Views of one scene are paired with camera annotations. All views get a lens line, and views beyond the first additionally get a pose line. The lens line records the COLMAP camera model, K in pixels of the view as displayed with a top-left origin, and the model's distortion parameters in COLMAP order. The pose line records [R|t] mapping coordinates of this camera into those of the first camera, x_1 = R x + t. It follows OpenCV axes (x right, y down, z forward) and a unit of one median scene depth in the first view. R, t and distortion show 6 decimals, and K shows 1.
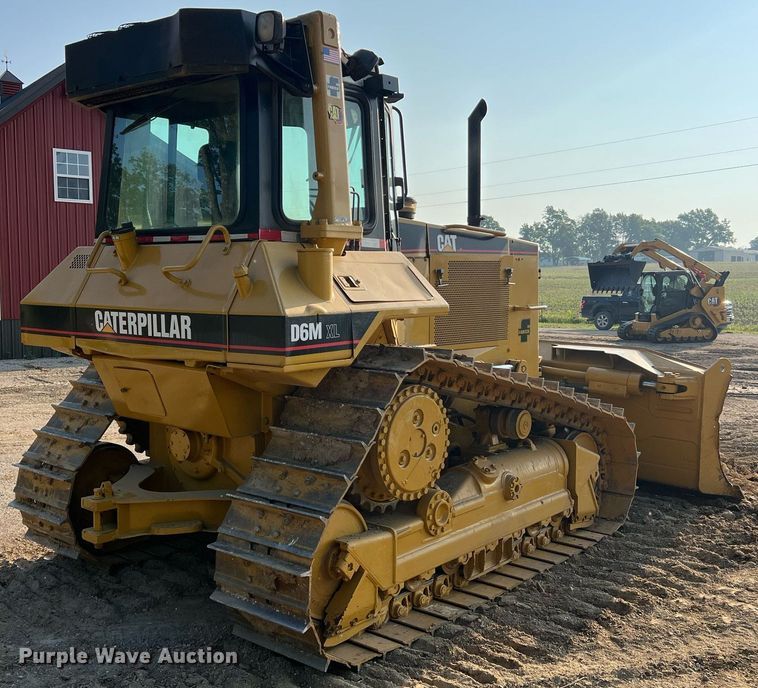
lens RADIAL K [[850.1, 0, 379.0], [0, 850.1, 344.0], [0, 0, 1]] dist [0.028643, 0.014939]
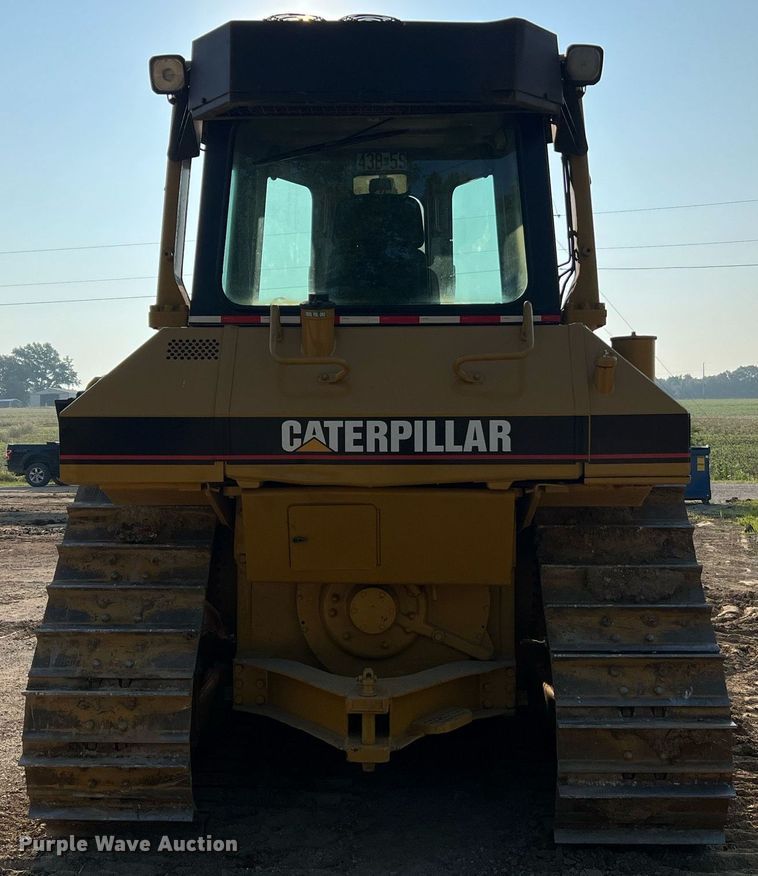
lens RADIAL K [[1045.3, 0, 379.0], [0, 1045.3, 438.0], [0, 0, 1]] dist [0.085155, 0.003235]
pose [[0.780138, -0.015027, 0.625427, -0.827267], [0.056635, 0.997303, -0.046682, 0.017808], [-0.623039, 0.071840, 0.778885, 0.329364]]
